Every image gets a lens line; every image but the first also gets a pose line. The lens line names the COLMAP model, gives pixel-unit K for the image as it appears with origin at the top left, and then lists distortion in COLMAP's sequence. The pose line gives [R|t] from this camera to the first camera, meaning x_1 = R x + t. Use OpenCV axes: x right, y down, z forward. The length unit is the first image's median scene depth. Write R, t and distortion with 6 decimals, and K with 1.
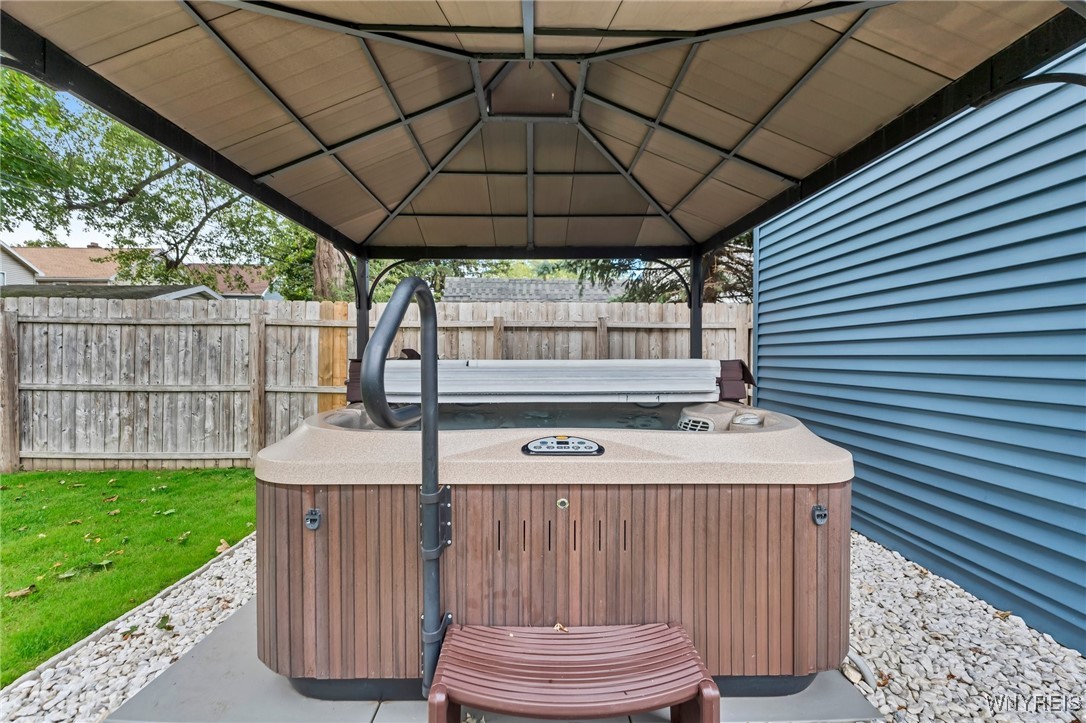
lens RADIAL K [[460.5, 0, 538.2], [0, 460.5, 352.9], [0, 0, 1]] dist [-0.001364, -0.000157]
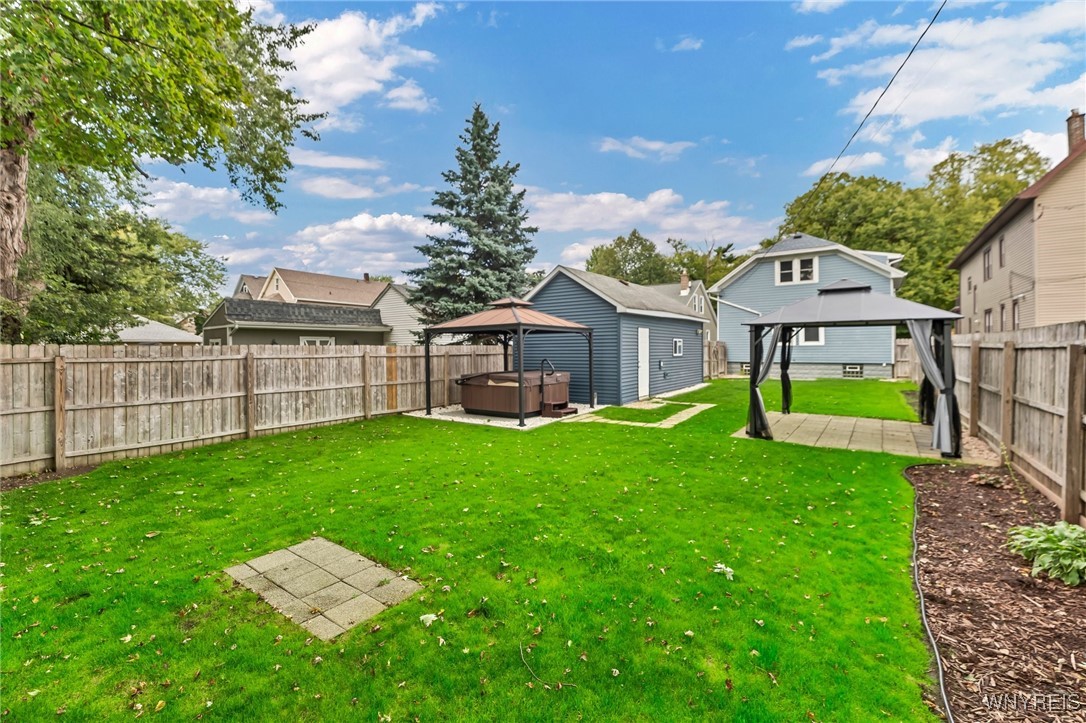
lens RADIAL K [[460.5, 0, 538.2], [0, 460.5, 352.9], [0, 0, 1]] dist [-0.001364, -0.000157]
pose [[0.606290, -0.018278, 0.795033, -1.877872], [0.004820, 0.999802, 0.019311, -0.116501], [-0.795229, -0.007876, 0.606258, -1.033785]]
